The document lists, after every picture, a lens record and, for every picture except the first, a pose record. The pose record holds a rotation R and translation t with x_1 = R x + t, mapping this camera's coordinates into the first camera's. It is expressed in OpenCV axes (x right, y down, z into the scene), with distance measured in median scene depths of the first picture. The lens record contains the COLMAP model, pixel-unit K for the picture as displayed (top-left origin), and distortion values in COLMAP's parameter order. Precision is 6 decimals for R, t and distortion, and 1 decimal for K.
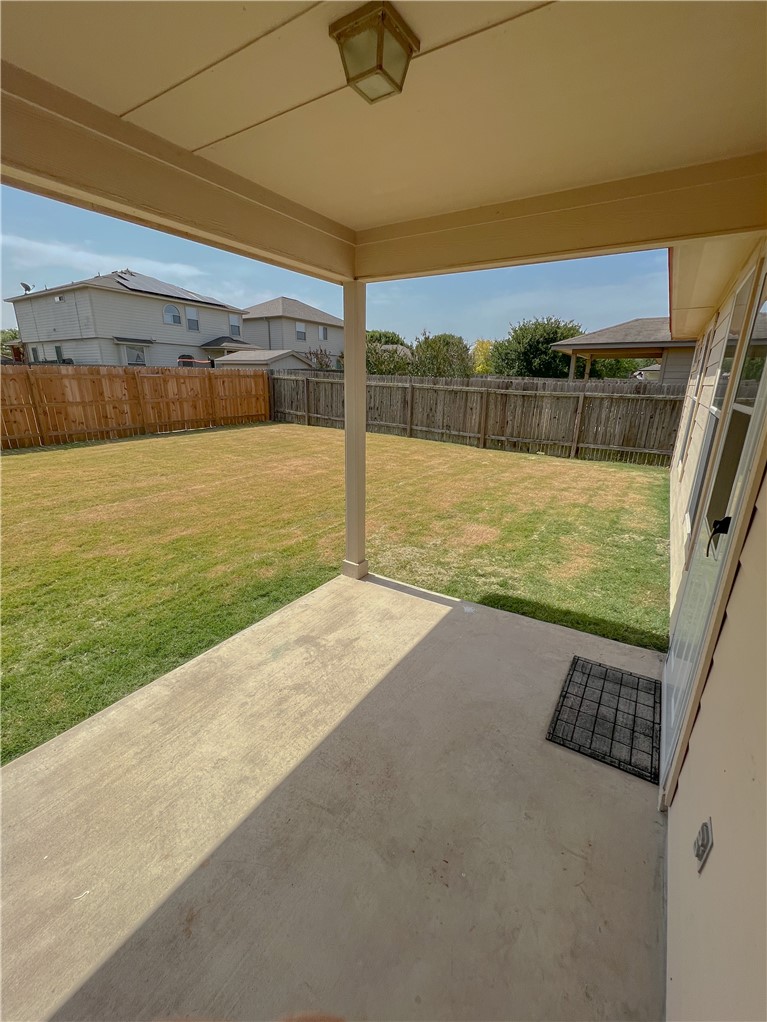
lens RADIAL K [[408.1, 0, 389.6], [0, 408.1, 509.9], [0, 0, 1]] dist [-0.001368, -0.000189]
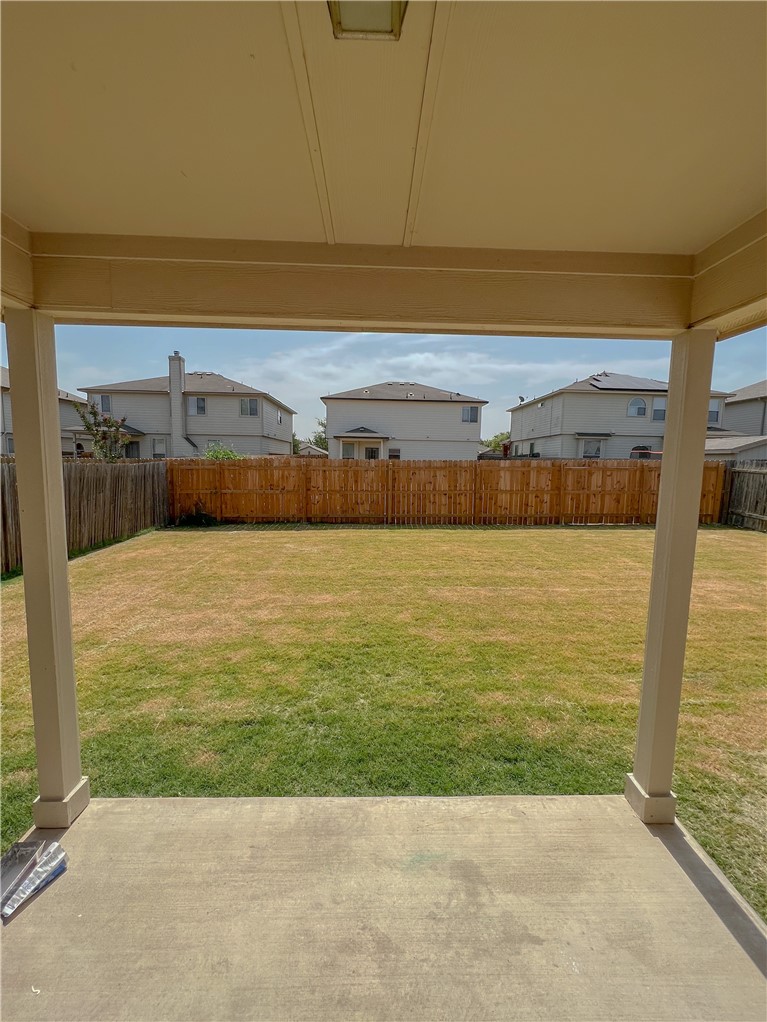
lens RADIAL K [[439.7, 0, 392.1], [0, 439.7, 511.9], [0, 0, 1]] dist [-0.001830, 0.000383]
pose [[0.577604, 0.083816, -0.812002, 0.116742], [-0.256096, 0.963102, -0.082756, -0.067774], [0.775105, 0.255751, 0.577757, 0.181066]]
